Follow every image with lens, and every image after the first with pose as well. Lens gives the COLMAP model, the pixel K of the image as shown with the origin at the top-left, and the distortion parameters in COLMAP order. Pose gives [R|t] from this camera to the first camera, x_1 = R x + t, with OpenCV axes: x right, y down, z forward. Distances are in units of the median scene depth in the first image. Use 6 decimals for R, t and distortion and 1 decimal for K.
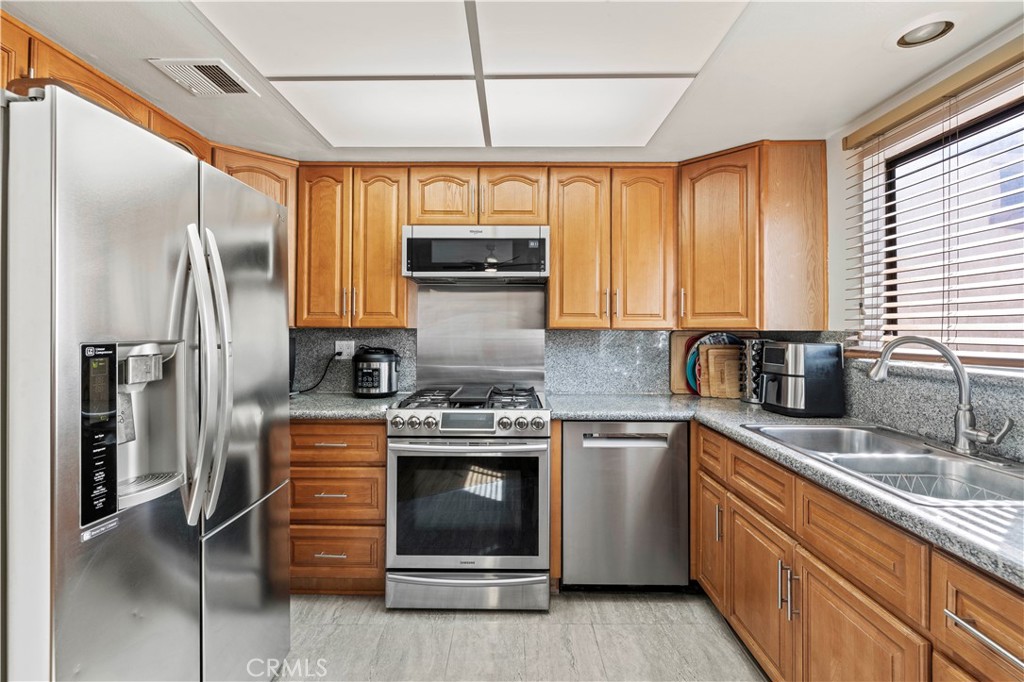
lens RADIAL K [[455.1, 0, 512.0], [0, 455.1, 323.6], [0, 0, 1]] dist [-0.003477, 0.000372]
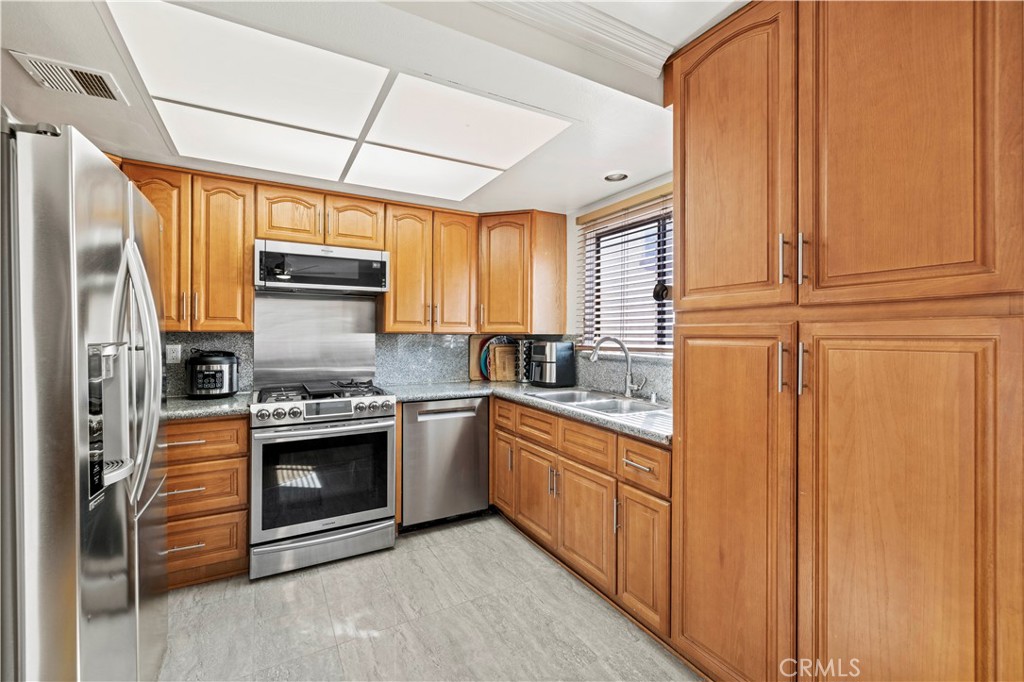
lens RADIAL K [[430.2, 0, 508.6], [0, 430.2, 337.4], [0, 0, 1]] dist [0.002532, -0.000015]
pose [[0.869966, -0.004038, 0.493096, -0.235177], [-0.006333, 0.999792, 0.019361, -0.001500], [-0.493072, -0.019966, 0.869759, -0.226135]]
